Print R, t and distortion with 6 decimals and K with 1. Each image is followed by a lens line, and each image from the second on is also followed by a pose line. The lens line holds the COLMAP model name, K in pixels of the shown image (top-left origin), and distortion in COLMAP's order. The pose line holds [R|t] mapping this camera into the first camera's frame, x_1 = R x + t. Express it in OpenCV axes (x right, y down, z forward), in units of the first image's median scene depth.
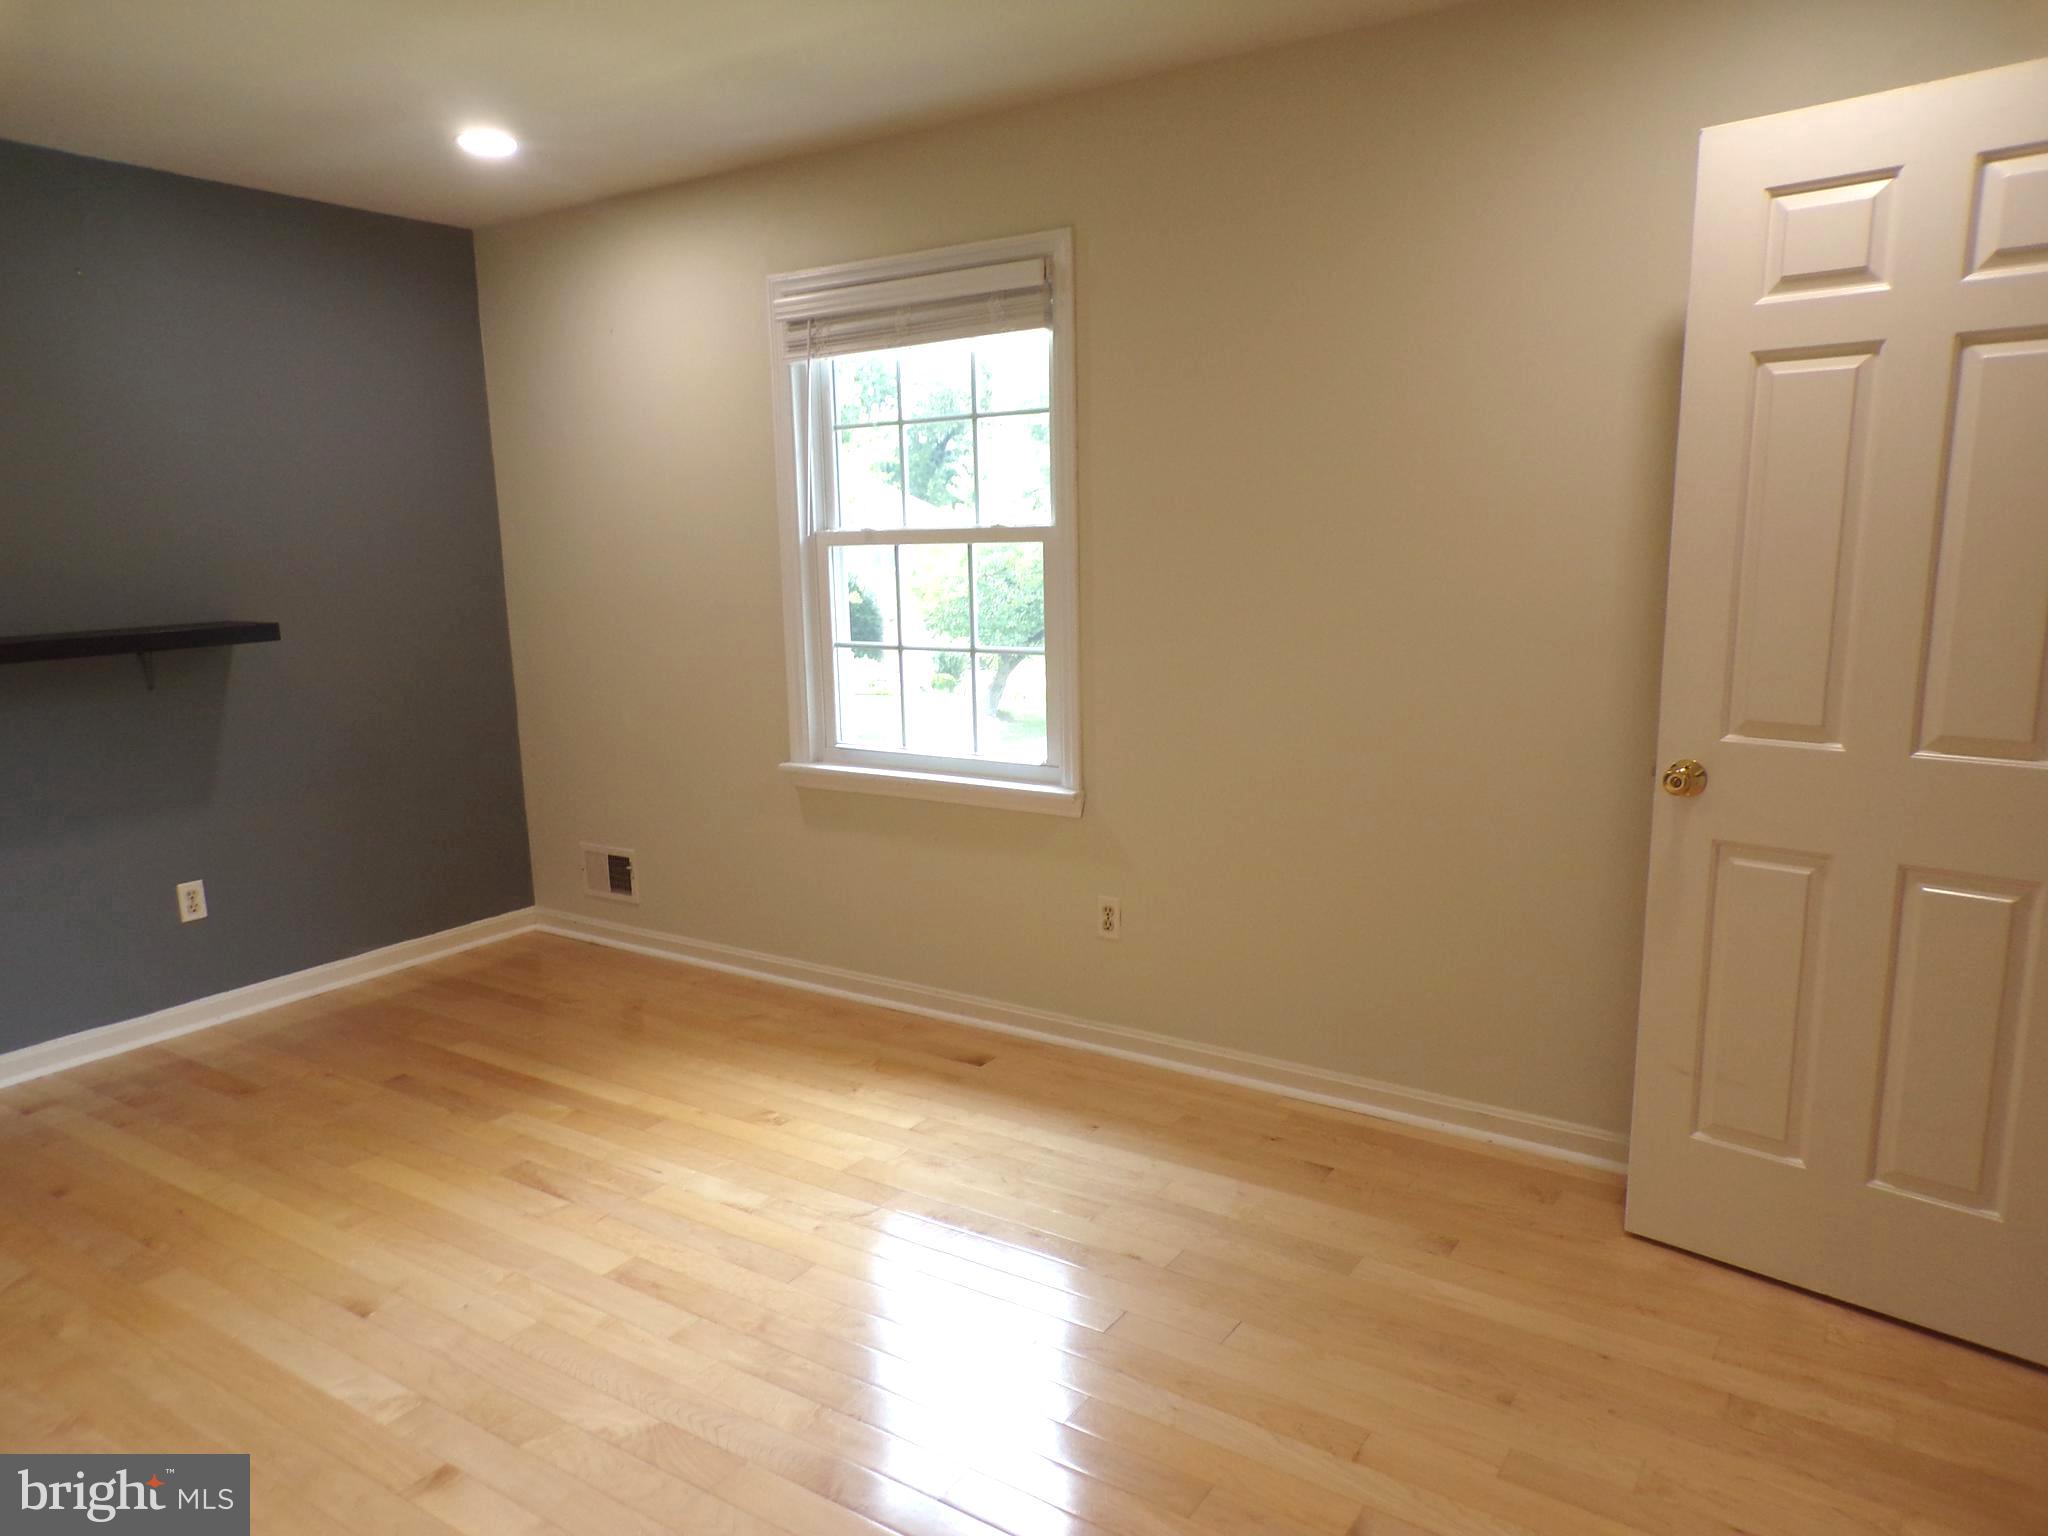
lens RADIAL K [[1382.3, 0, 1012.0], [0, 1382.3, 772.9], [0, 0, 1]] dist [-0.006387, 0.012129]
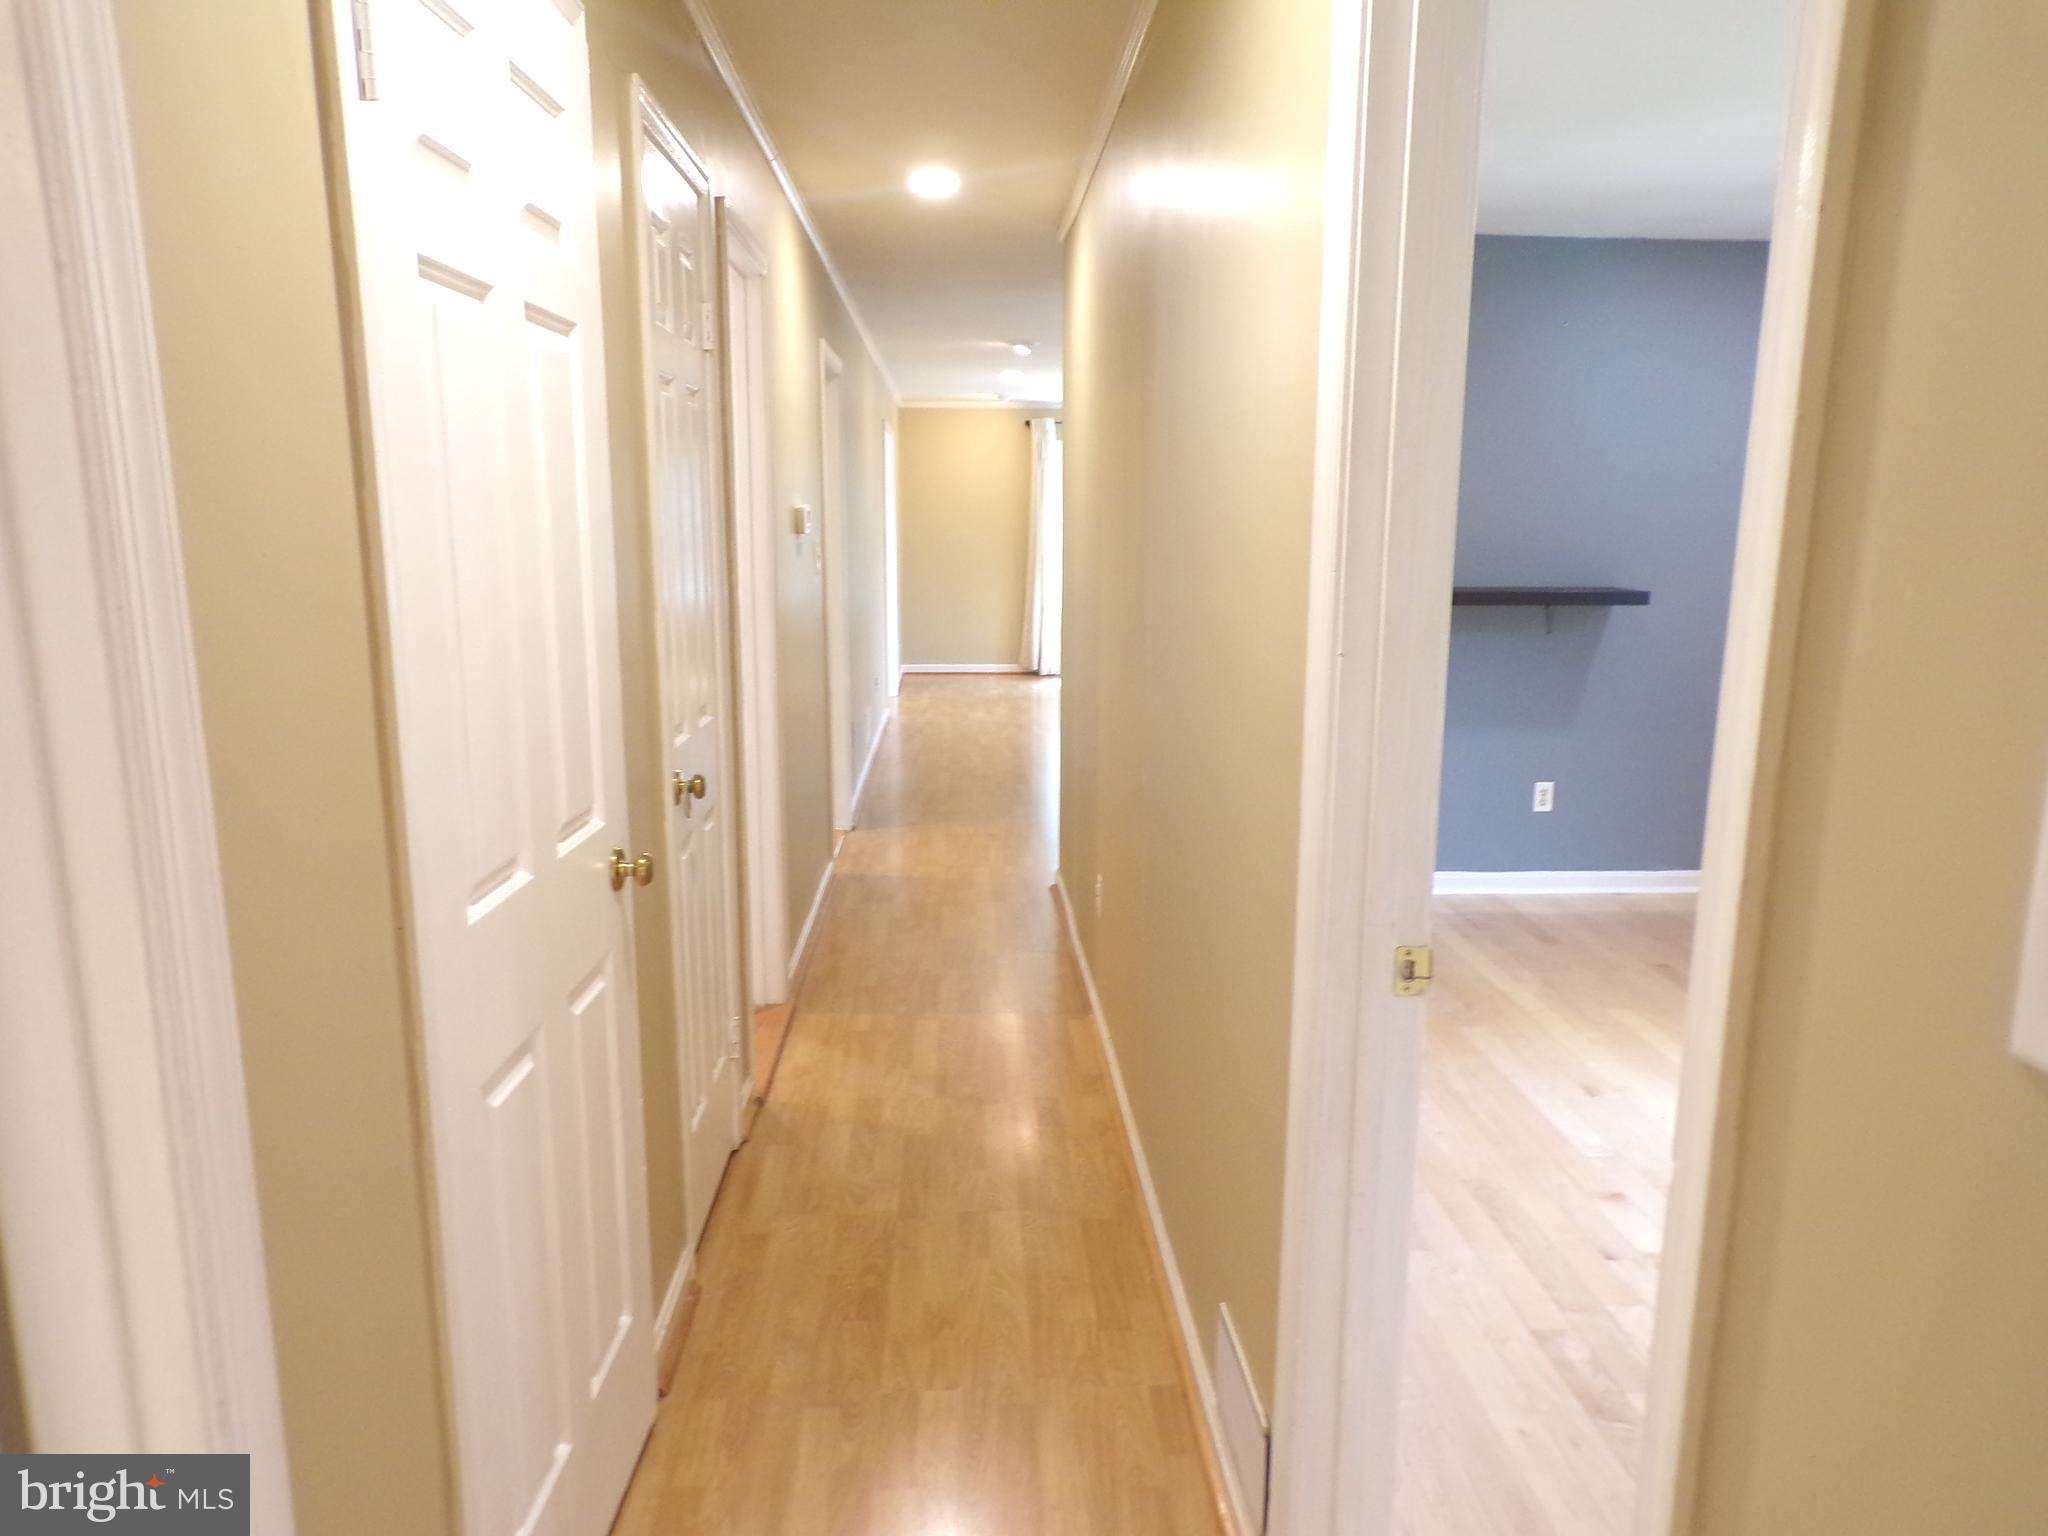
lens RADIAL K [[1382.3, 0, 1024.6], [0, 1382.3, 770.1], [0, 0, 1]] dist [-0.006387, 0.012129]
pose [[0.599824, 0.180201, -0.779576, 0.153490], [-0.164202, 0.981295, 0.100487, 0.020148], [0.783102, 0.067734, 0.618194, -0.235964]]
